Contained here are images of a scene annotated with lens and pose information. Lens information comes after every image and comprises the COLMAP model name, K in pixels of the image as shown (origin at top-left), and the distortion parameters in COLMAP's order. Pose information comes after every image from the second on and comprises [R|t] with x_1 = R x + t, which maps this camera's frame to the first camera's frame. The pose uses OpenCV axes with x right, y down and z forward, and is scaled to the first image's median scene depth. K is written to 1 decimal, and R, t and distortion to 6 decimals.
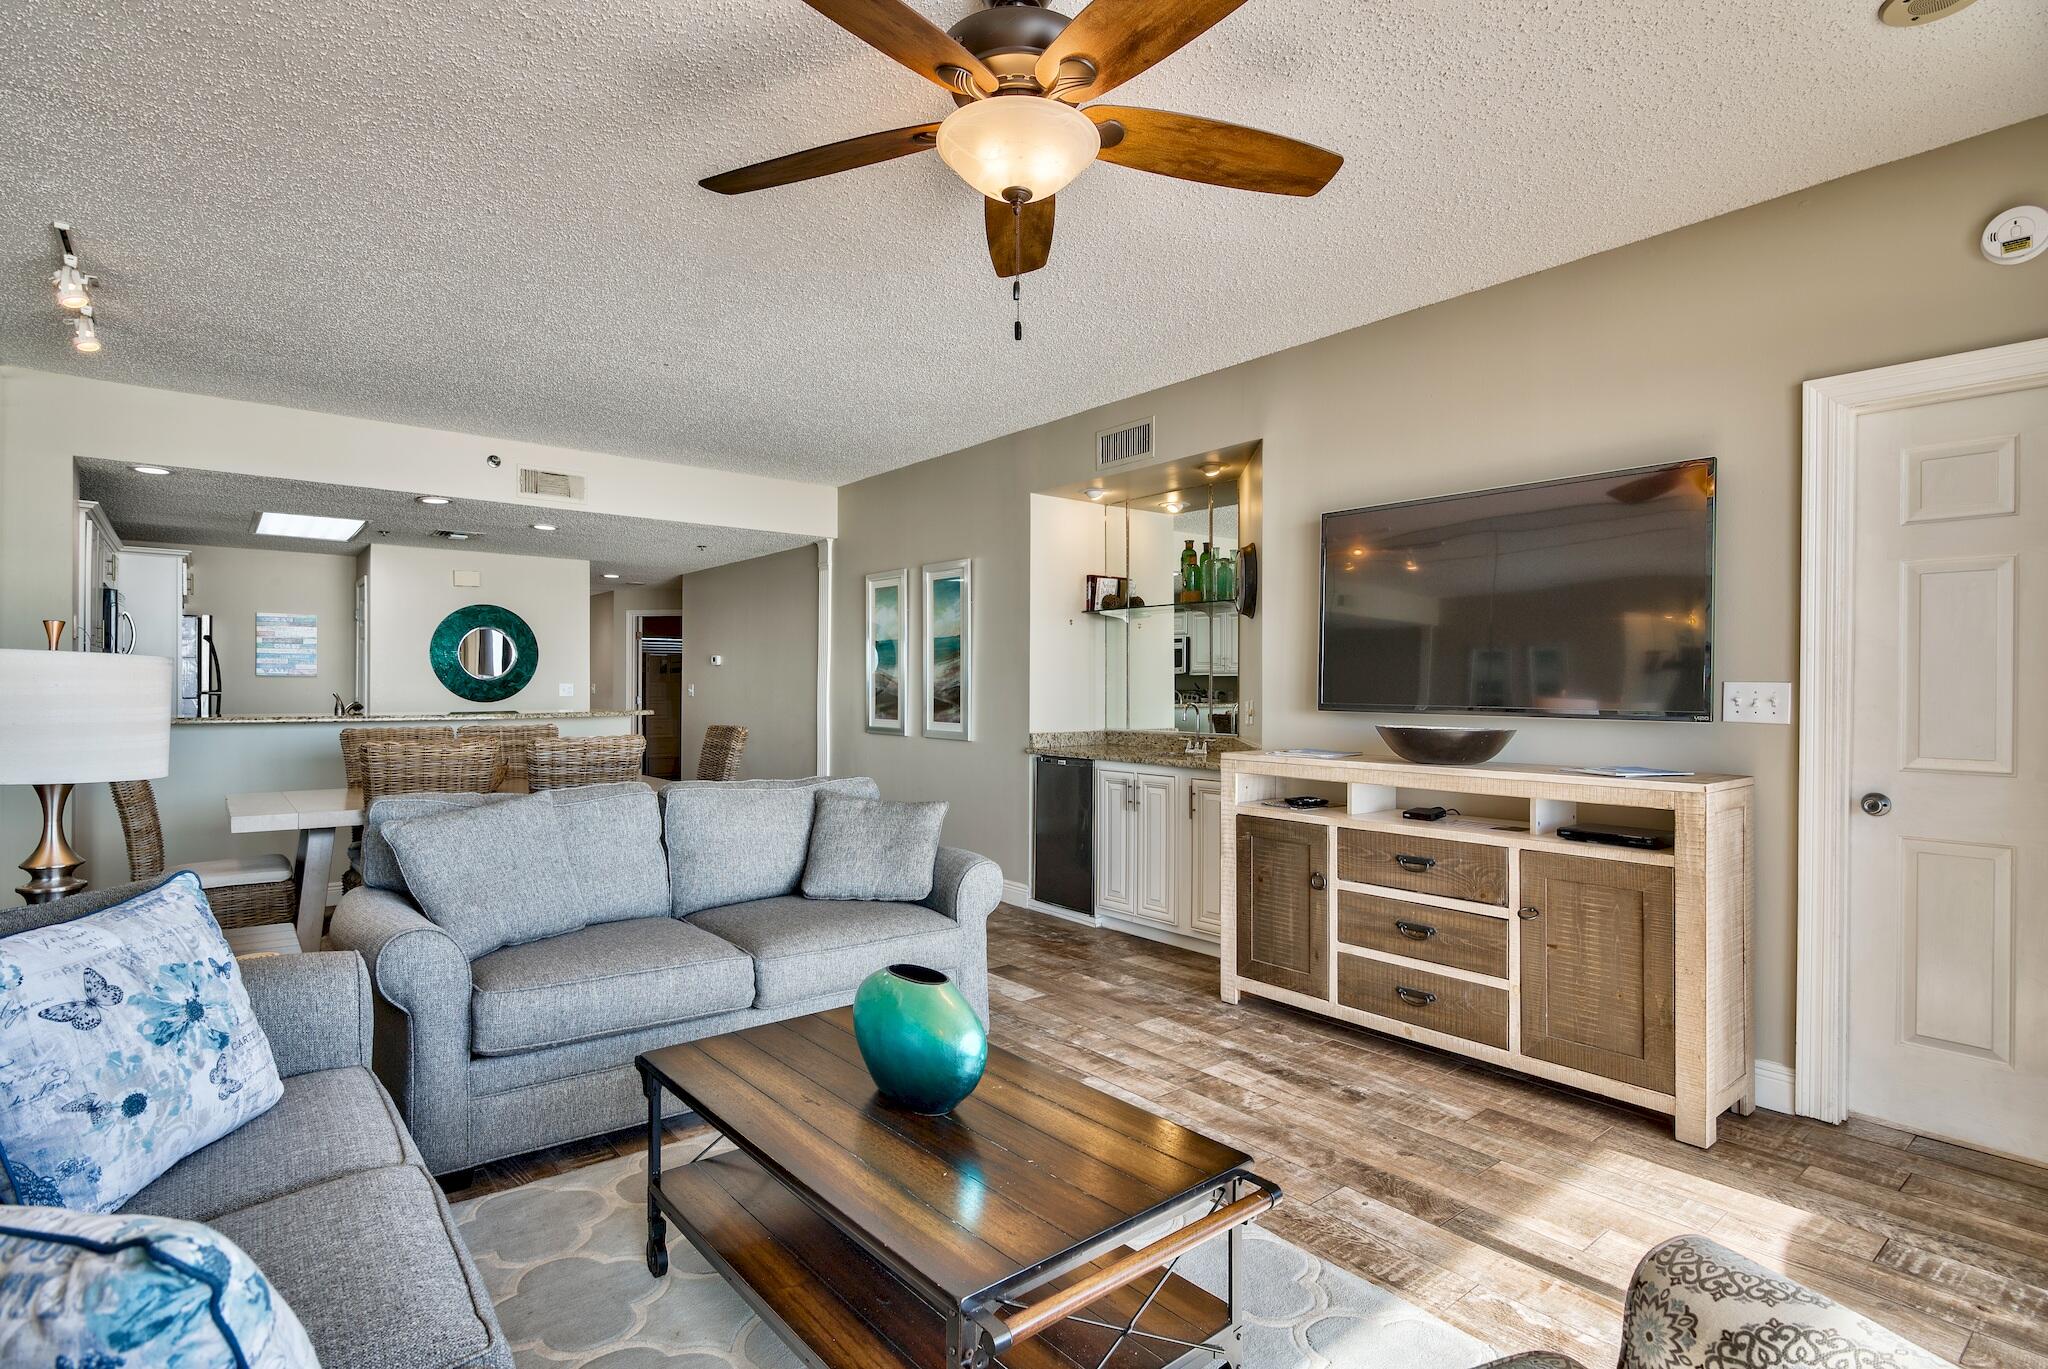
lens RADIAL K [[1016.9, 0, 1039.5], [0, 1016.9, 683.6], [0, 0, 1]] dist [-0.004008, 0.001294]
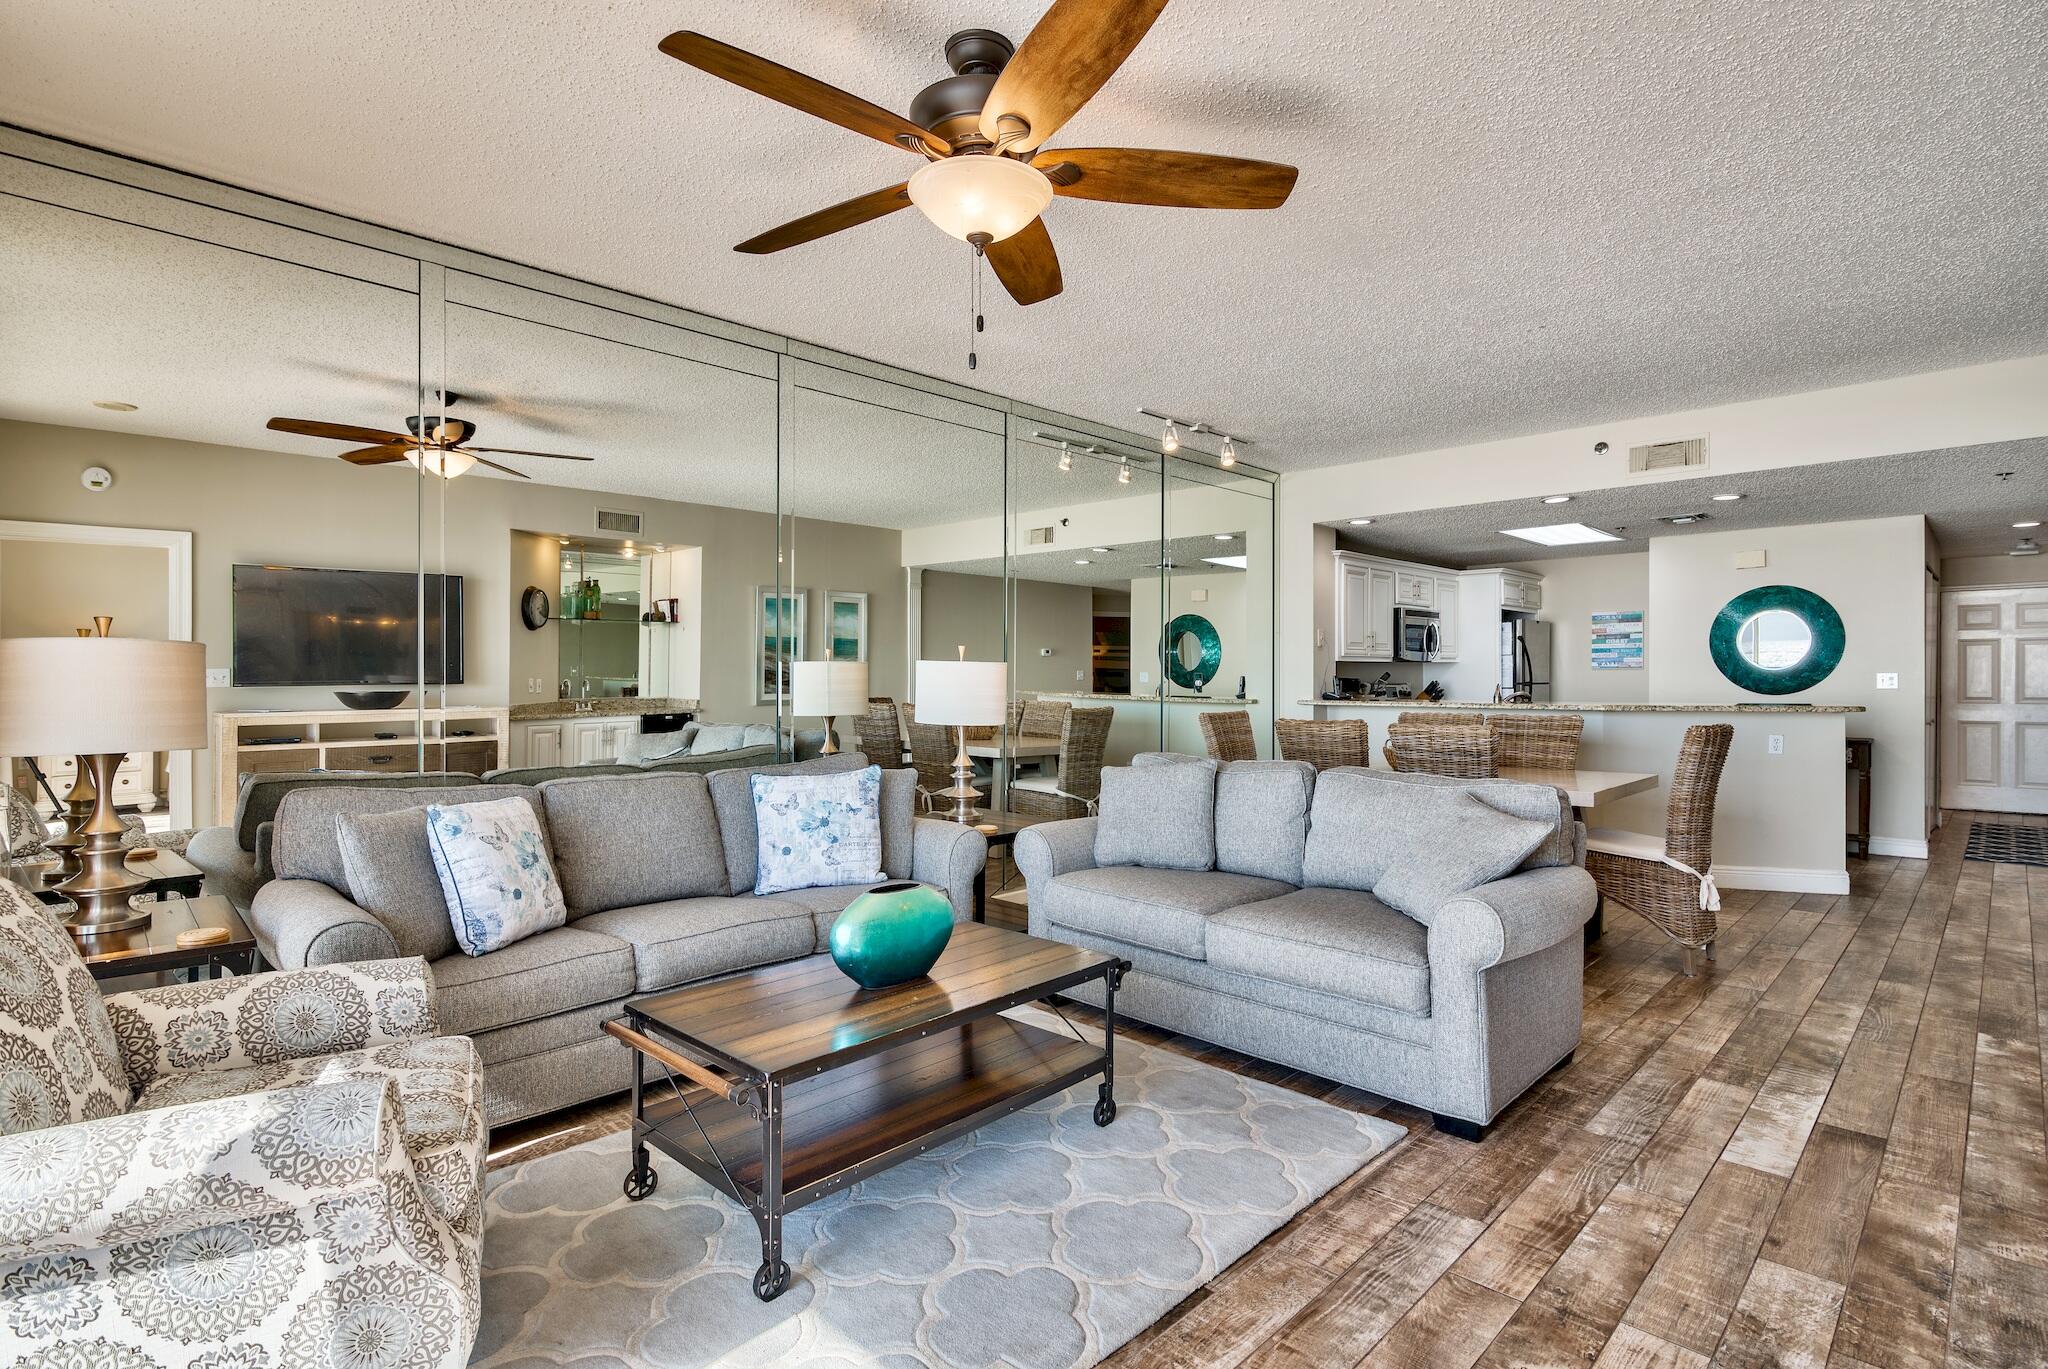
lens RADIAL K [[1016.9, 0, 996.2], [0, 1016.9, 683.8], [0, 0, 1]] dist [-0.004008, 0.001294]
pose [[0.088330, 0.002715, -0.996088, 0.613606], [0.004834, 0.999983, 0.003154, 0.005451], [0.996079, -0.005094, 0.088316, 0.507821]]
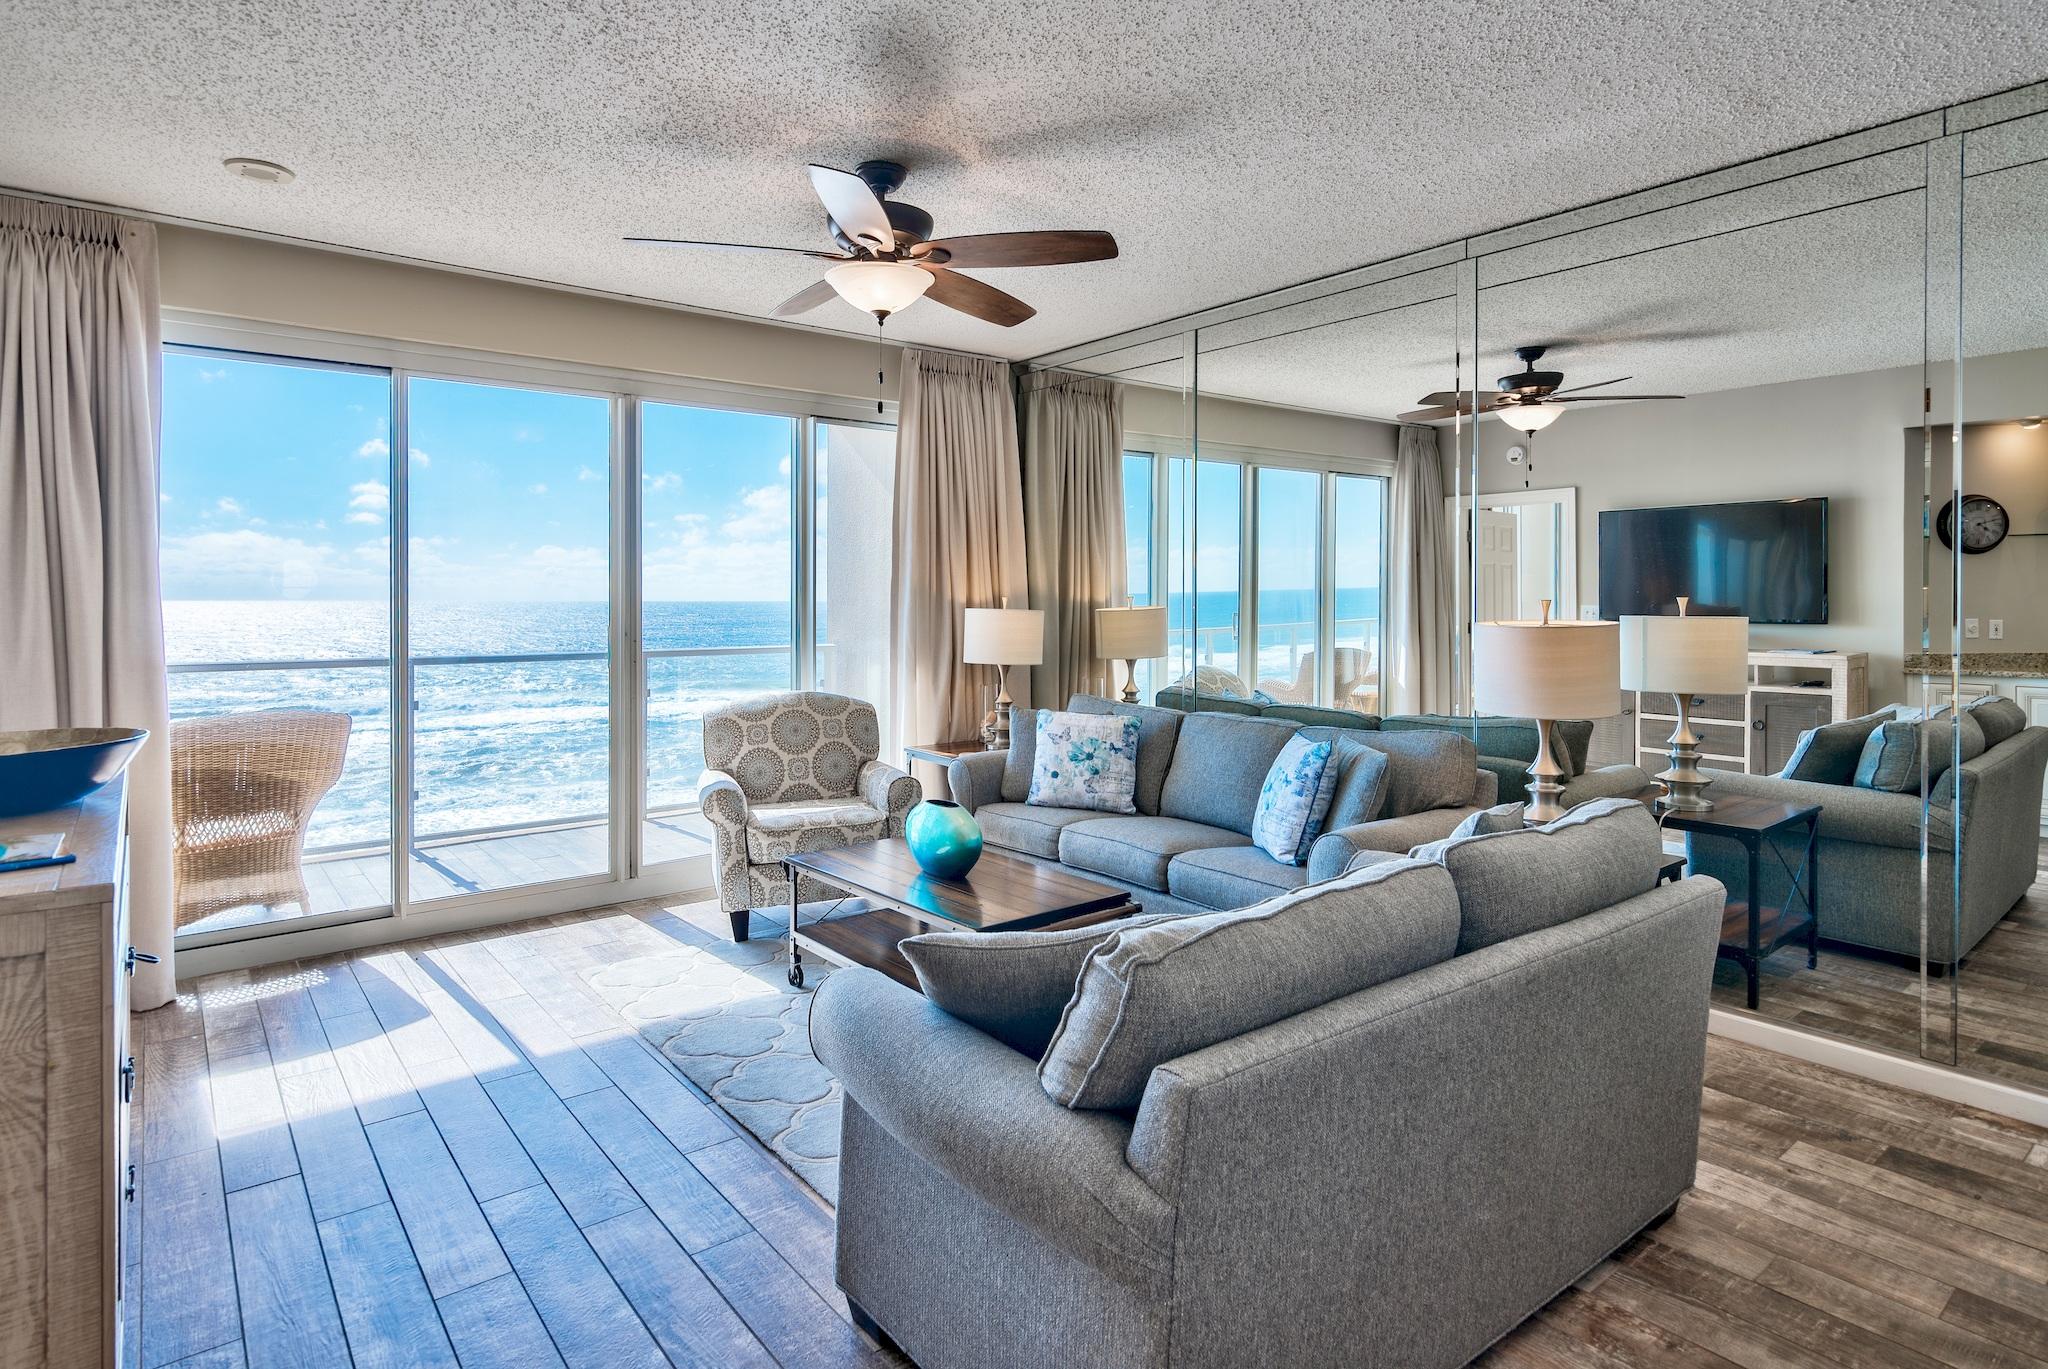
lens RADIAL K [[1082.6, 0, 1005.1], [0, 1082.6, 610.1], [0, 0, 1]] dist [0.002789, 0.000742]
pose [[-0.999618, -0.006069, 0.026959, -0.144617], [-0.005926, 0.999968, 0.005366, -0.028000], [-0.026991, 0.005204, -0.999622, 1.435368]]
